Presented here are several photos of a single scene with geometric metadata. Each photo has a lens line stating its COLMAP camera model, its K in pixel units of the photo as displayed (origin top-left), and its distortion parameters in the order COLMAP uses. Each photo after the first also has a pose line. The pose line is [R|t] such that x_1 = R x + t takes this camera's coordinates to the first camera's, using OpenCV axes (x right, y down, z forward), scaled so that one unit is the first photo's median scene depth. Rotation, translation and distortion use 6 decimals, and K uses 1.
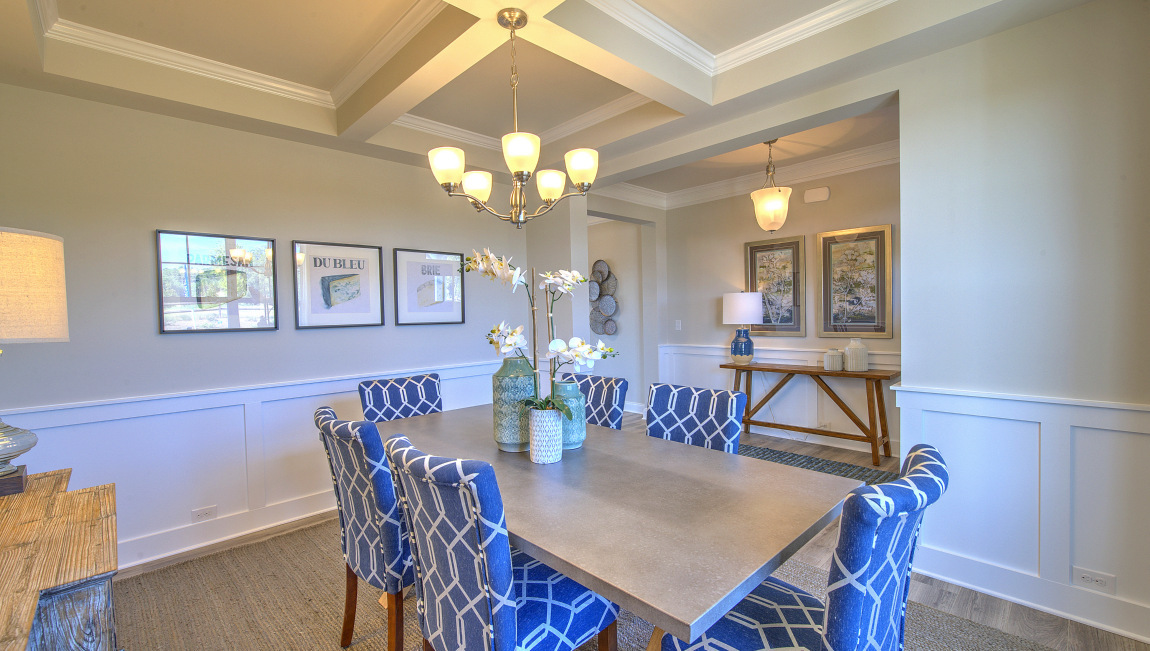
lens RADIAL K [[490.2, 0, 576.4], [0, 490.2, 326.2], [0, 0, 1]] dist [-0.001150, -0.000846]
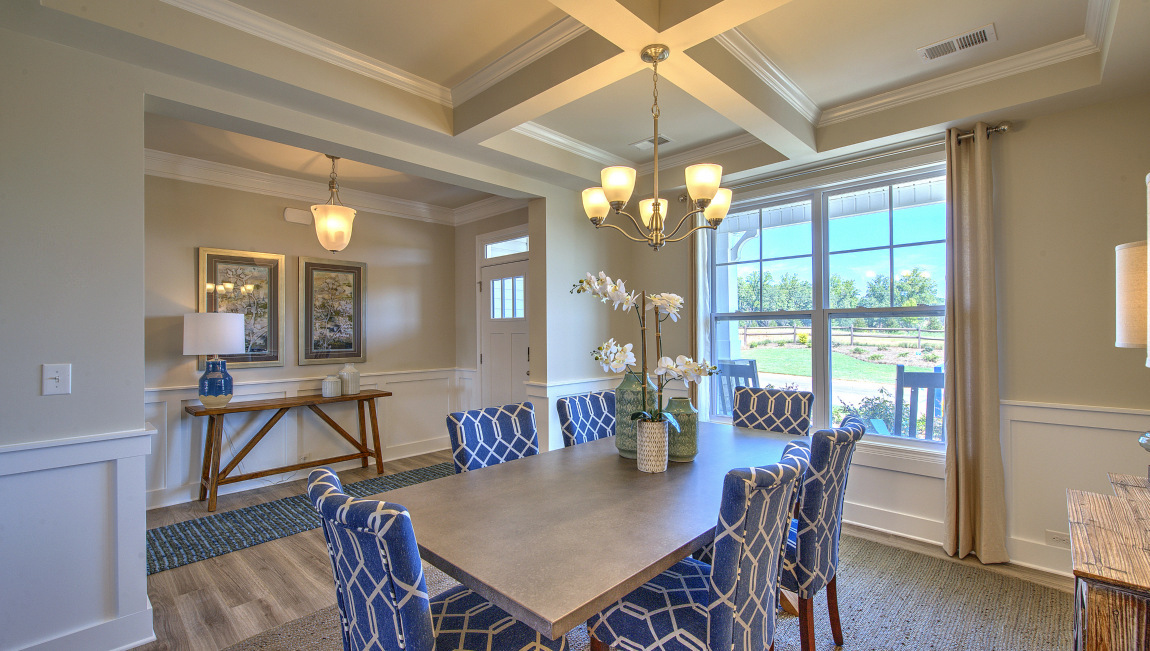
lens RADIAL K [[490.2, 0, 578.4], [0, 490.2, 326.3], [0, 0, 1]] dist [-0.001150, -0.000846]
pose [[-0.034164, 0.030102, 0.998963, -0.491317], [0.033914, 0.999006, -0.028944, -0.007785], [-0.998841, 0.032890, -0.035151, 0.514197]]
